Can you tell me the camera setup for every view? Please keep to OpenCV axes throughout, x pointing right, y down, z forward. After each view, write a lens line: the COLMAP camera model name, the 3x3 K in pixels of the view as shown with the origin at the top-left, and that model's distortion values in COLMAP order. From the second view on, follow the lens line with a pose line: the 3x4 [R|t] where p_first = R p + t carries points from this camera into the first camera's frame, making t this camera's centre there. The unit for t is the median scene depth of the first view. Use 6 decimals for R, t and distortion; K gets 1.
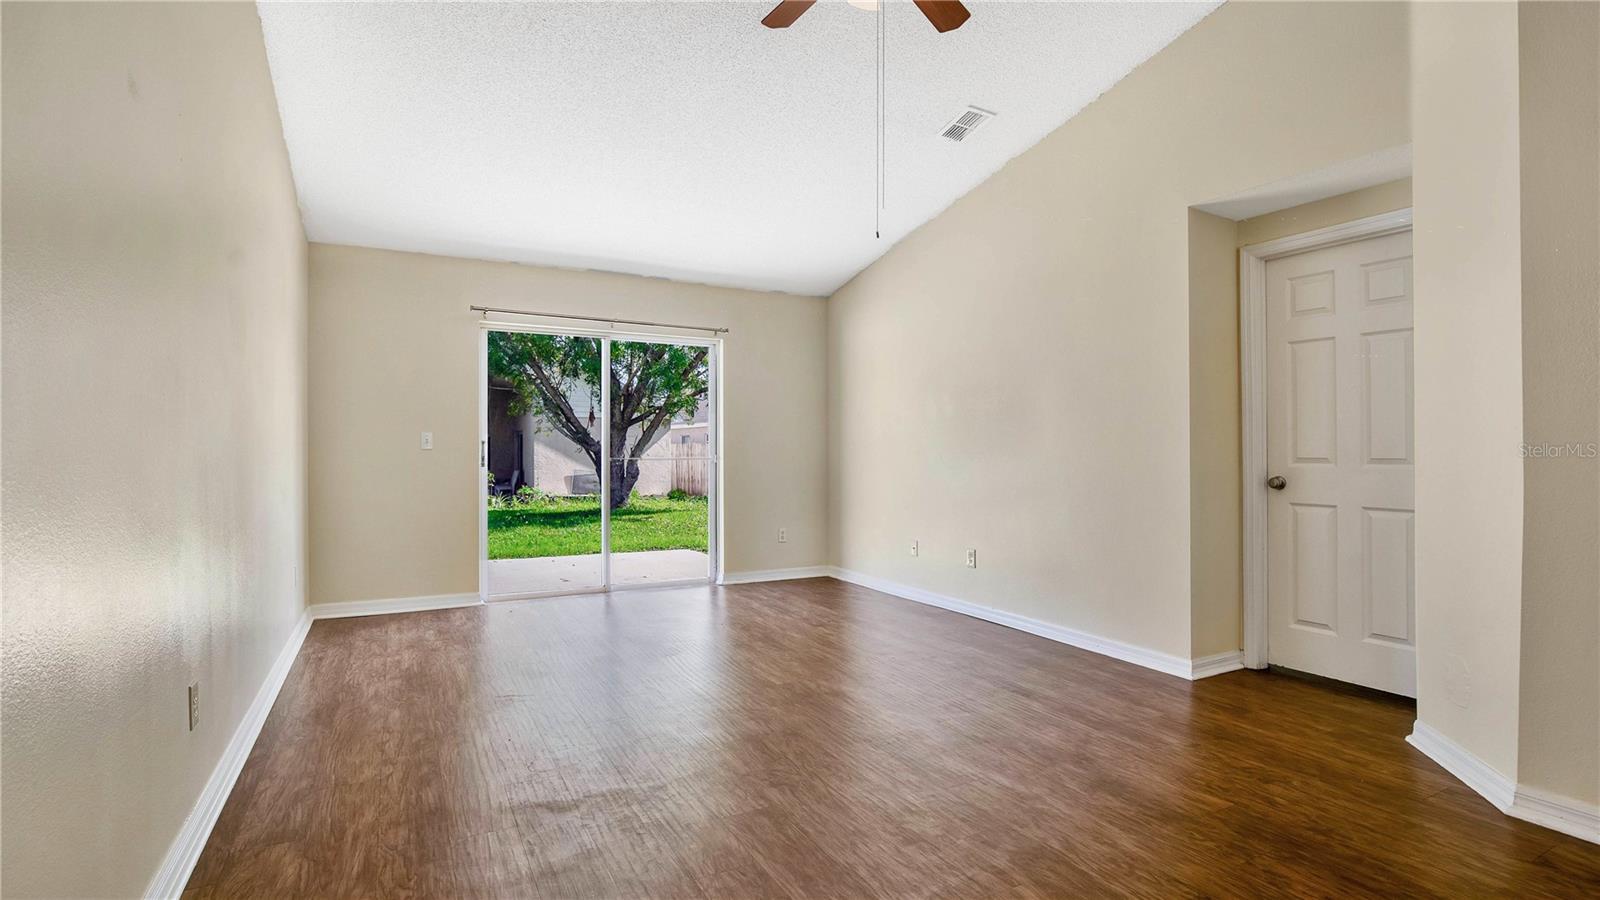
lens RADIAL K [[761.3, 0, 816.3], [0, 761.3, 450.5], [0, 0, 1]] dist [-0.026201, 0.000054]
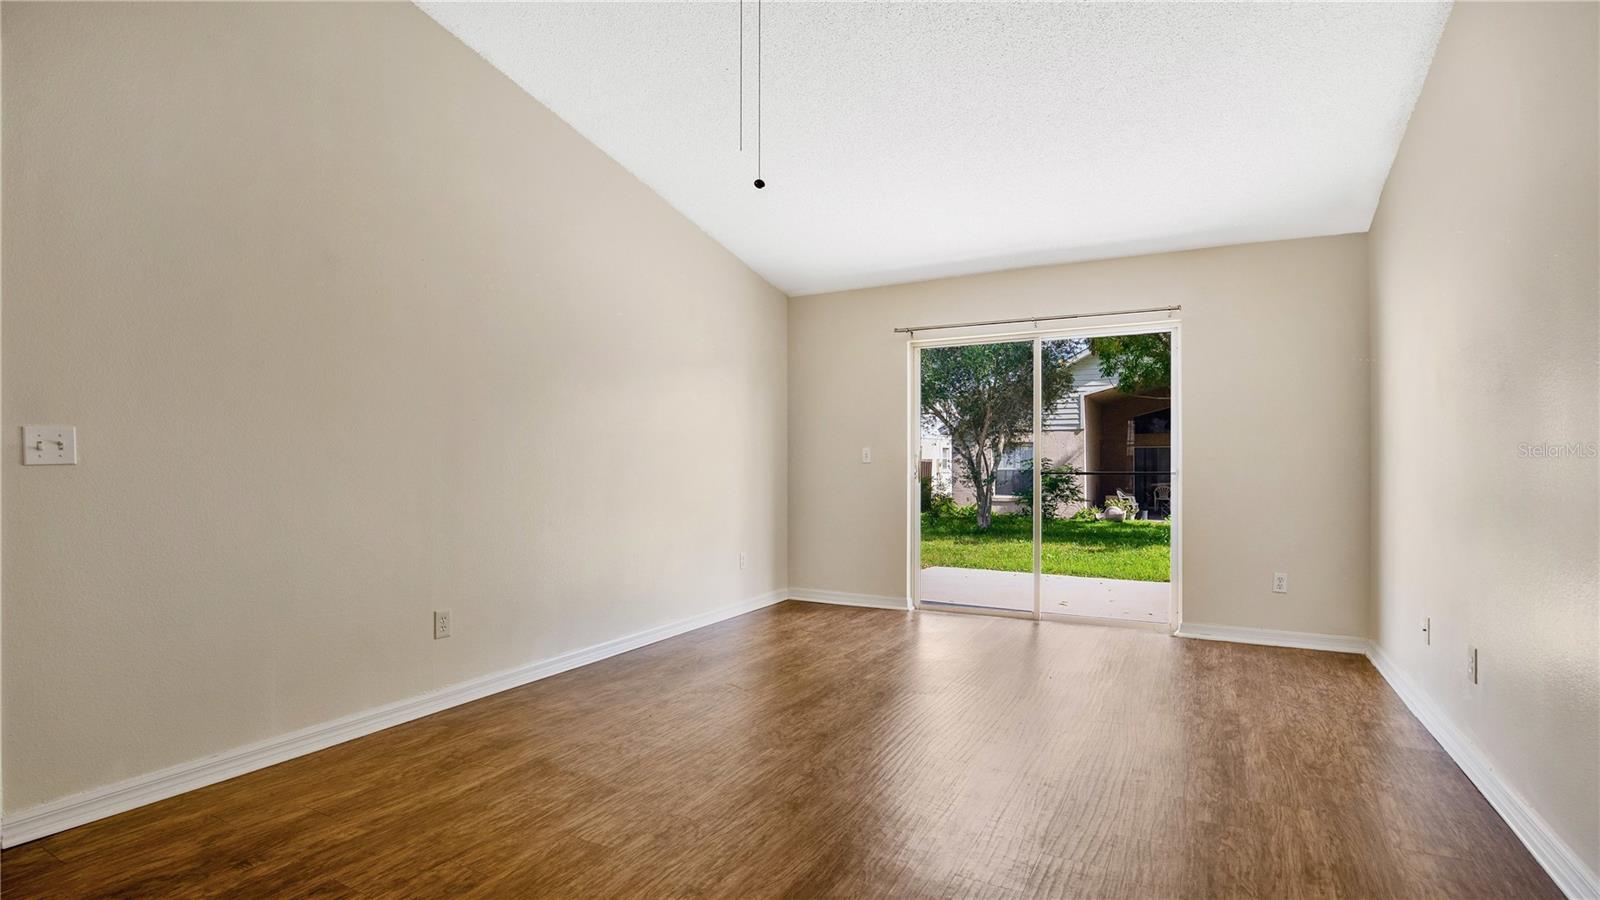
lens RADIAL K [[761.3, 0, 803.6], [0, 761.3, 449.4], [0, 0, 1]] dist [-0.026201, 0.000054]
pose [[0.540581, -0.017532, -0.841109, 0.365457], [0.001179, 0.999798, -0.020082, 0.001634], [0.841291, 0.009865, 0.540492, 0.300754]]
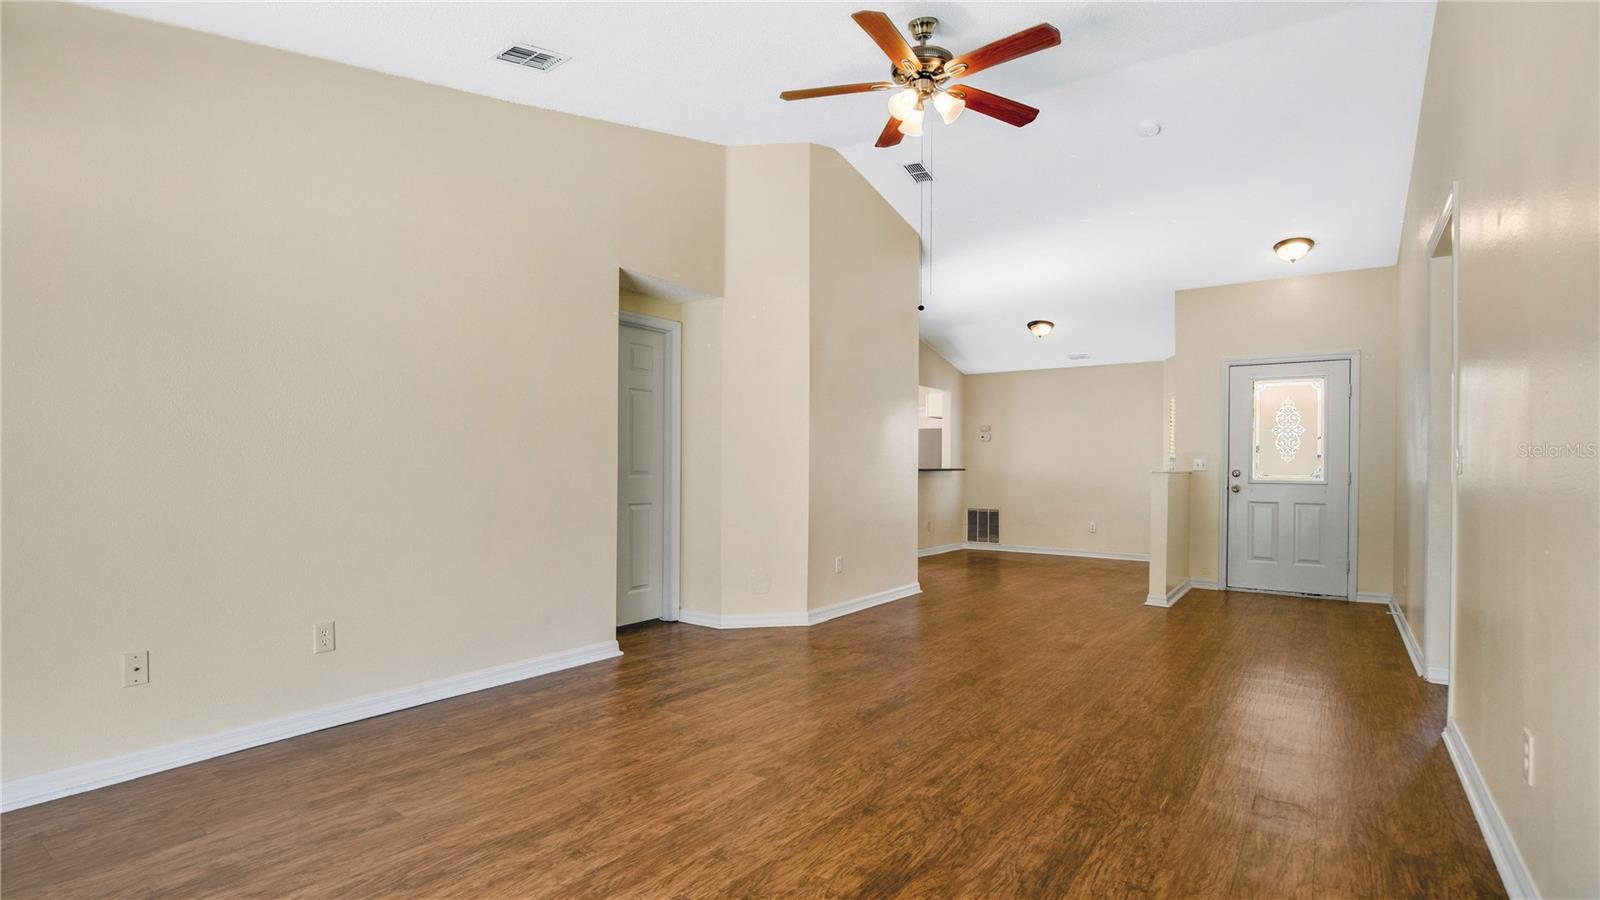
lens RADIAL K [[761.3, 0, 800.9], [0, 761.3, 461.3], [0, 0, 1]] dist [-0.026201, 0.000054]
pose [[-0.431834, 0.000497, 0.901953, -0.489413], [-0.006145, 0.999975, -0.003493, -0.003551], [-0.901932, -0.007051, -0.431820, 0.849213]]
